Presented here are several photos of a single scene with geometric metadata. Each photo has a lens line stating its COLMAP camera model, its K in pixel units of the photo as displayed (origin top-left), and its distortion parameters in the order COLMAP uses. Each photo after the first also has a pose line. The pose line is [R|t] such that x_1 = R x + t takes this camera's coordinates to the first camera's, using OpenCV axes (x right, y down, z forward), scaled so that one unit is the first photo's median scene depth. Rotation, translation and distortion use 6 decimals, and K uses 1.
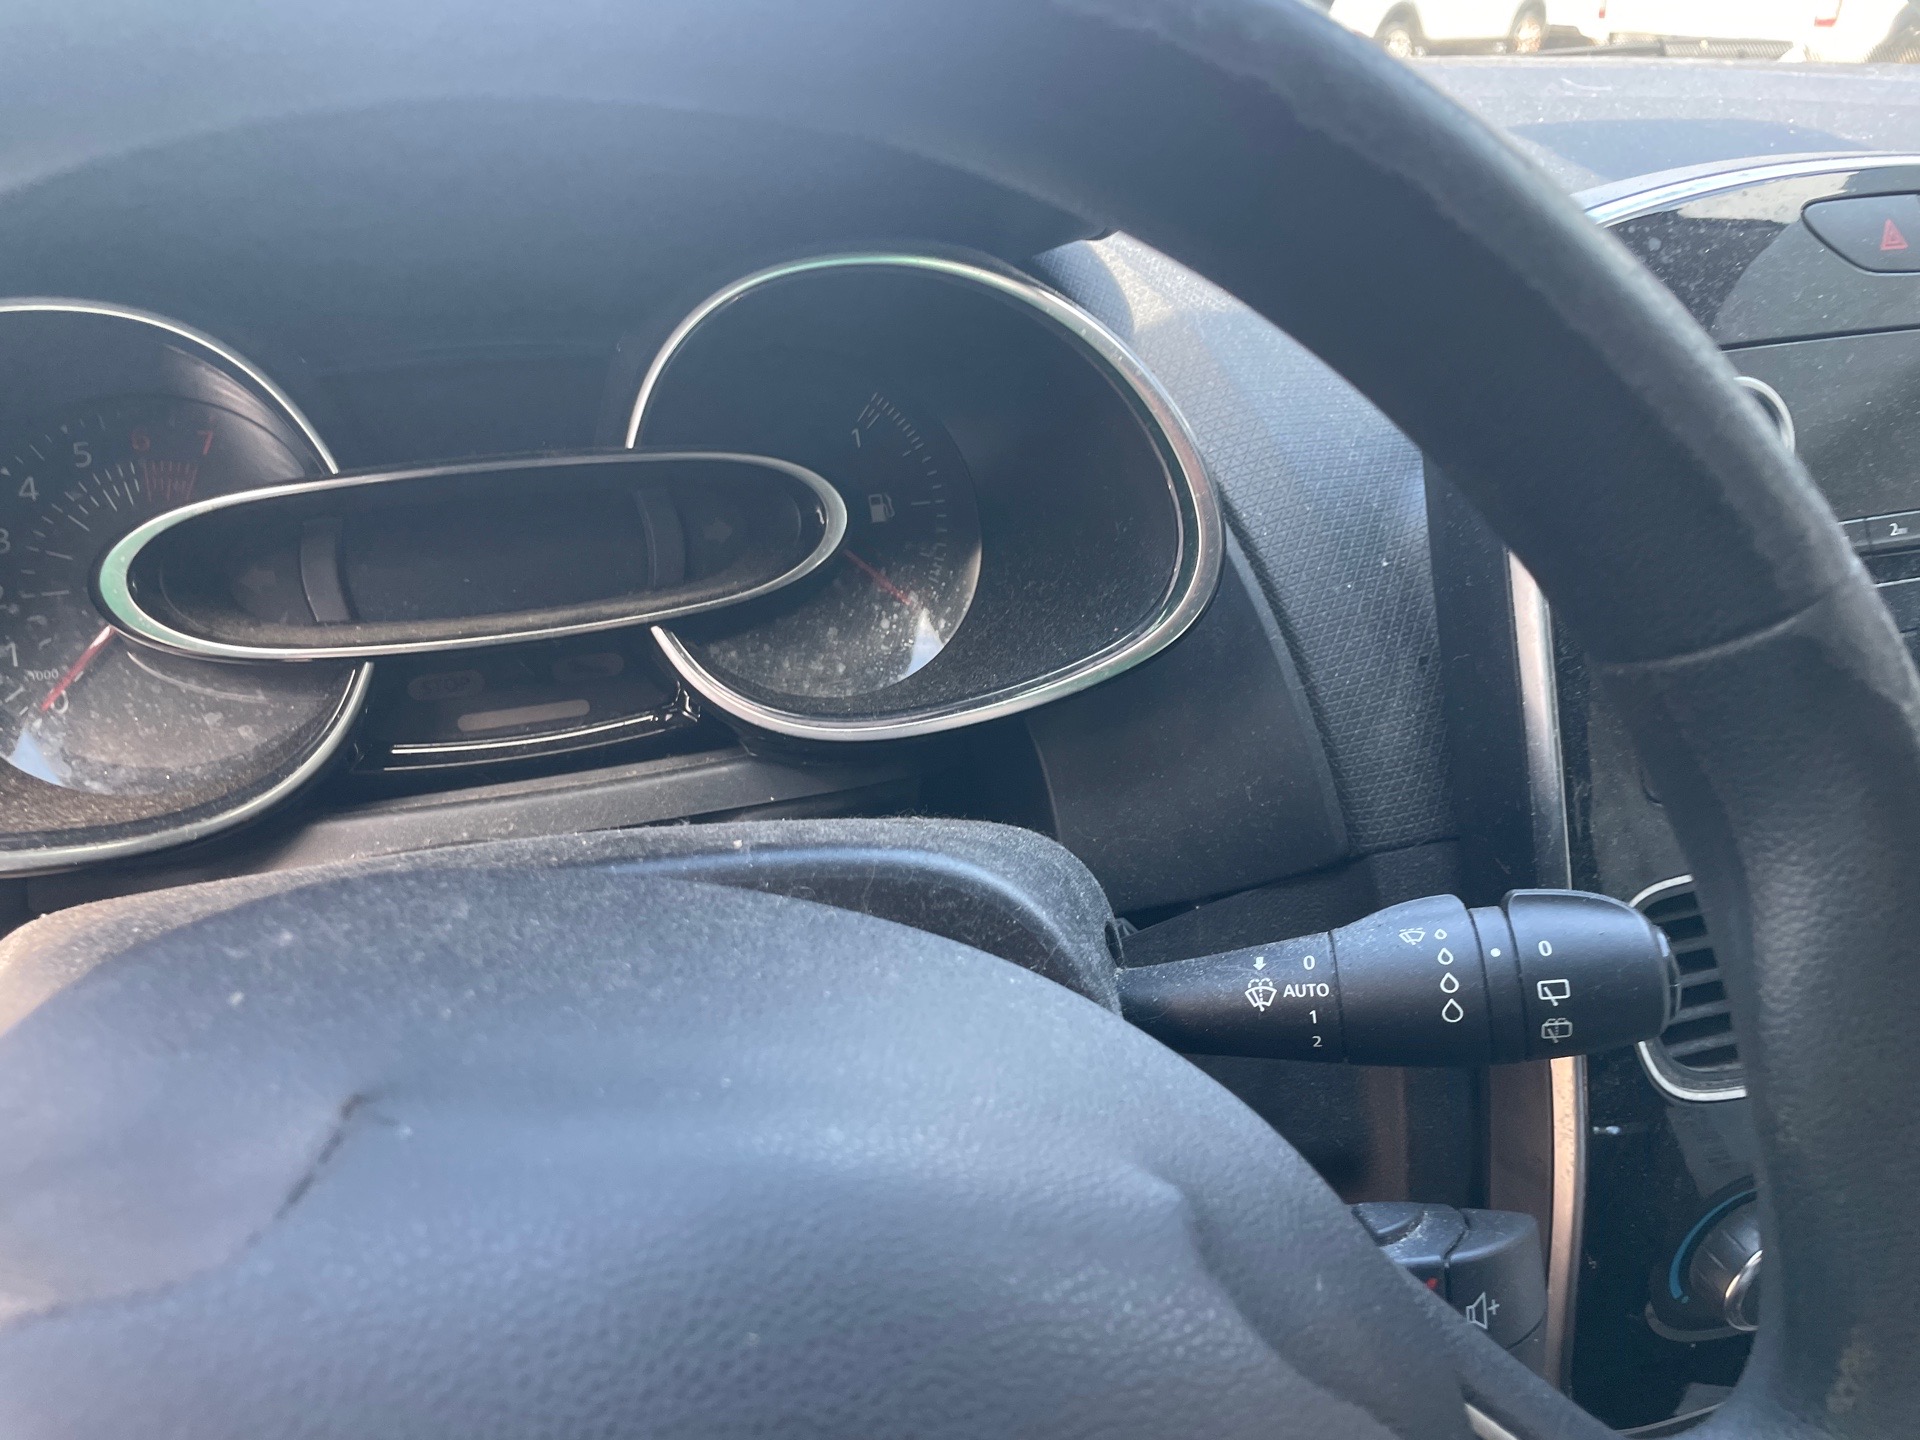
lens RADIAL K [[1455.7, 0, 957.3], [0, 1455.7, 717.3], [0, 0, 1]] dist [0.076953, -0.101763]
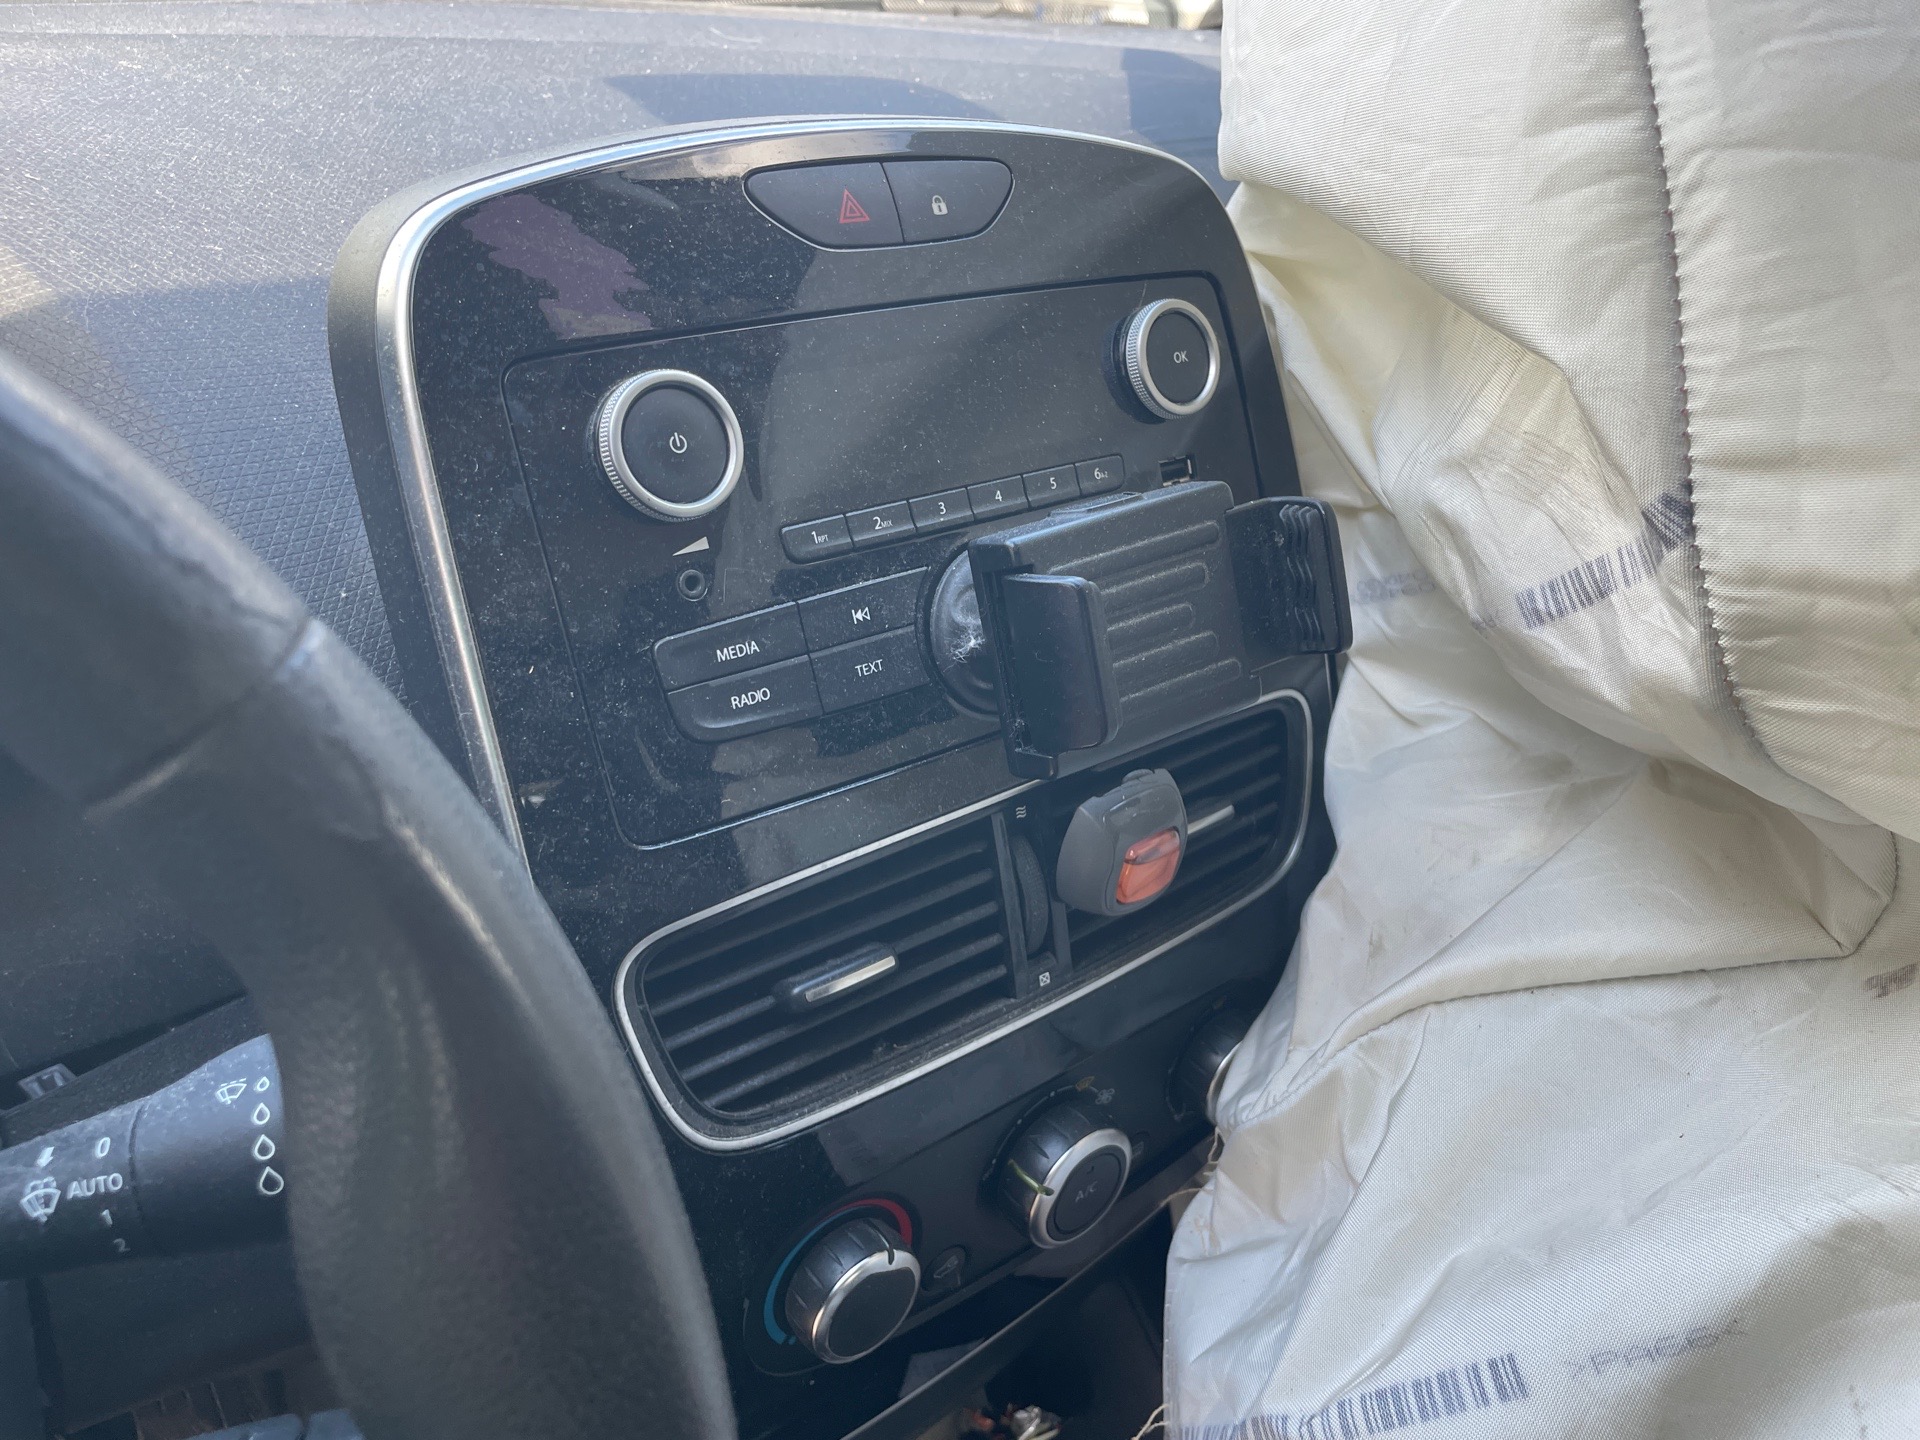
lens RADIAL K [[1455.7, 0, 941.4], [0, 1455.7, 726.8], [0, 0, 1]] dist [0.076953, -0.101763]
pose [[0.938698, -0.115063, 0.324971, 0.429128], [0.102560, 0.993182, 0.055408, -0.053591], [-0.329130, -0.018682, 0.944100, 0.110284]]
